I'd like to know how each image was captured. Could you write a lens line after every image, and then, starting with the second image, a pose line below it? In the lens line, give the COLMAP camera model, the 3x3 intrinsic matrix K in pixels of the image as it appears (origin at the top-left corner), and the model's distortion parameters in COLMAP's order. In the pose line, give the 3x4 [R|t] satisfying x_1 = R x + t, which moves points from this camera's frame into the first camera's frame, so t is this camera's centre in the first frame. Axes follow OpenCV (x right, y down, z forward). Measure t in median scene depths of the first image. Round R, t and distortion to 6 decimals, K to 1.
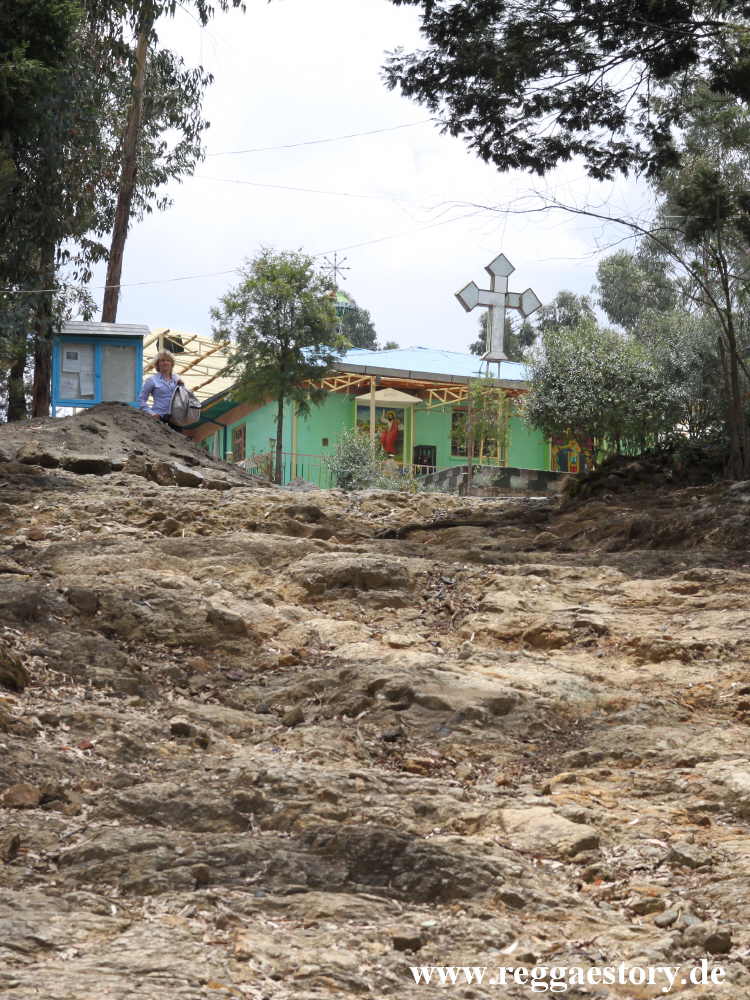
lens RADIAL K [[2260.5, 0, 375.0], [0, 2260.5, 500.0], [0, 0, 1]] dist [0.085668, 0.105637]
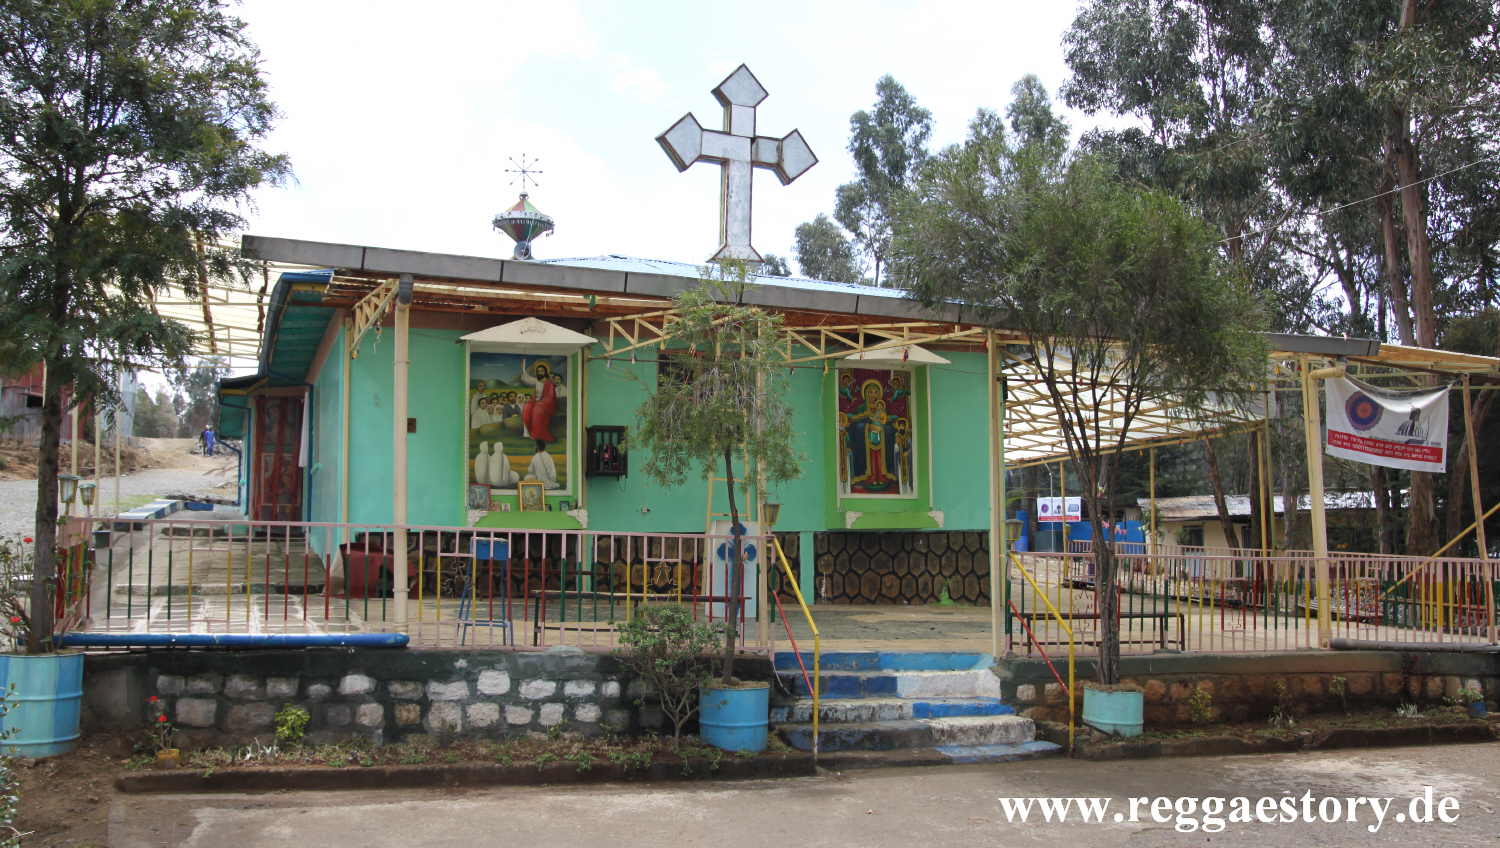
lens RADIAL K [[1435.2, 0, 750.0], [0, 1435.2, 424.0], [0, 0, 1]] dist [-0.120441, 0.006891]
pose [[0.997141, -0.024119, 0.071607, 0.032155], [0.022680, 0.999526, 0.020837, -0.031222], [-0.072076, -0.019154, 0.997215, 0.677231]]
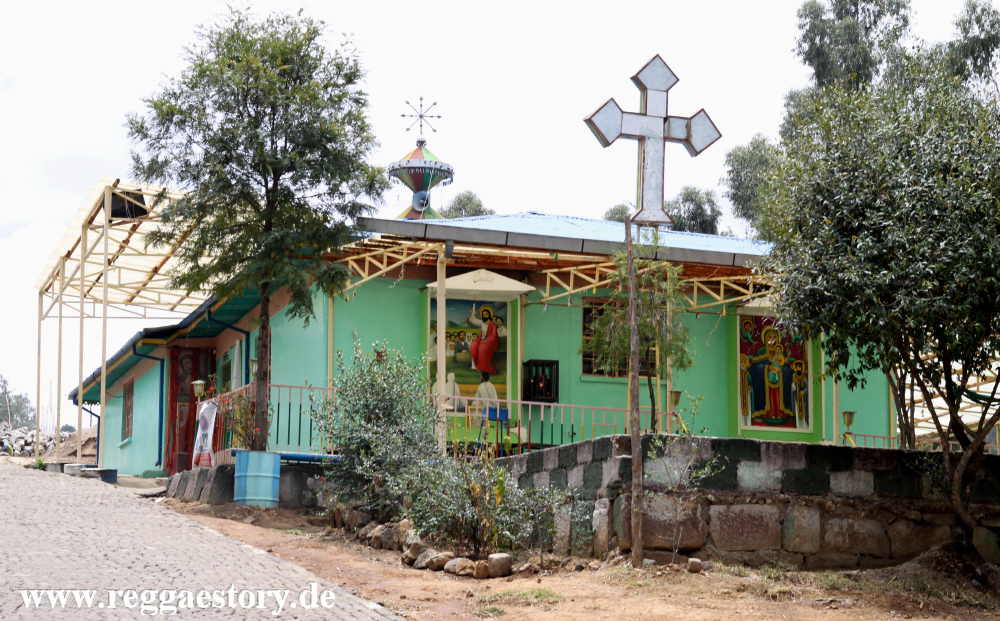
lens RADIAL K [[2105.9, 0, 500.0], [0, 2105.9, 310.5], [0, 0, 1]] dist [0.304457, 0.138440]
pose [[0.999864, -0.016132, -0.003475, 0.013271], [0.015985, 0.999122, -0.038719, -0.015669], [0.004097, 0.038658, 0.999244, 0.421810]]
